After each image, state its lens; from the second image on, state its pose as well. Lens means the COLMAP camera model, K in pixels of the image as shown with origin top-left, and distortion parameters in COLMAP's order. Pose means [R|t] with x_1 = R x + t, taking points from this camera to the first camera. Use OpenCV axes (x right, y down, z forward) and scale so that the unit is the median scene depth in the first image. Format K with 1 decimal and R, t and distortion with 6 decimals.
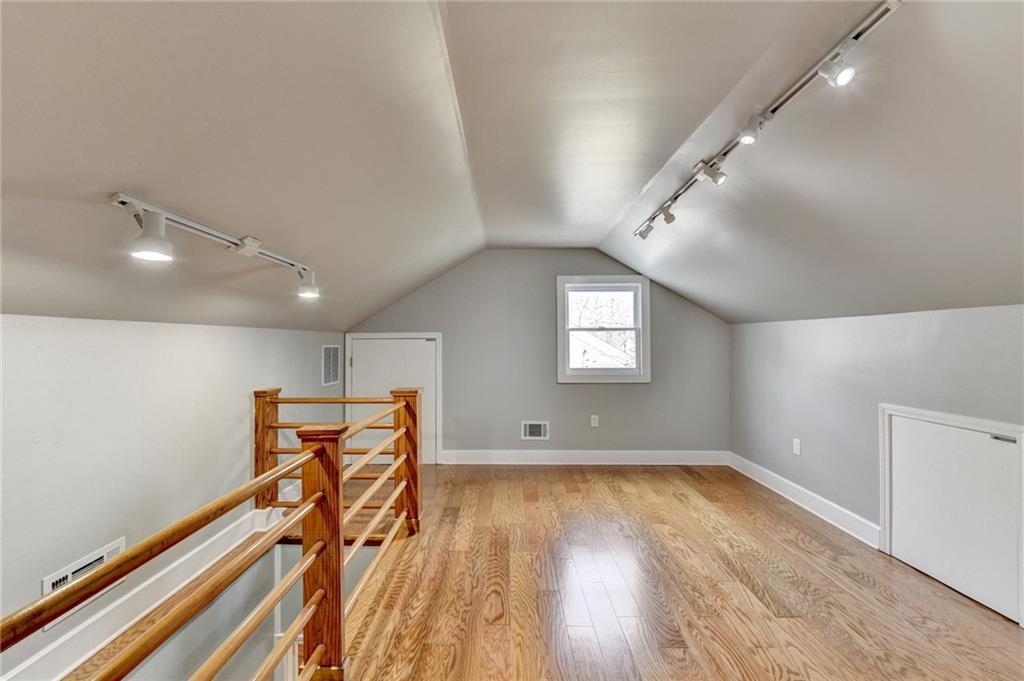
lens RADIAL K [[421.5, 0, 494.9], [0, 421.5, 336.9], [0, 0, 1]] dist [-0.002161, -0.000341]
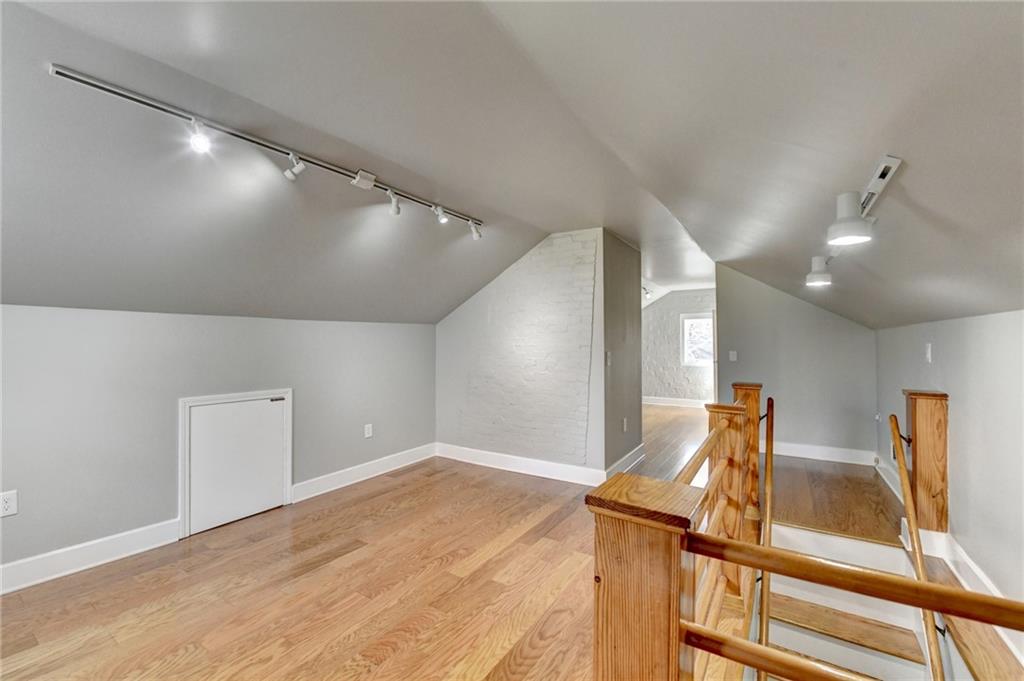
lens RADIAL K [[421.5, 0, 494.9], [0, 421.5, 336.9], [0, 0, 1]] dist [-0.002161, -0.000341]
pose [[-0.838263, 0.013065, 0.545110, -0.361839], [-0.004660, 0.999505, -0.031121, 0.039125], [-0.545247, -0.028627, -0.837787, 1.680790]]
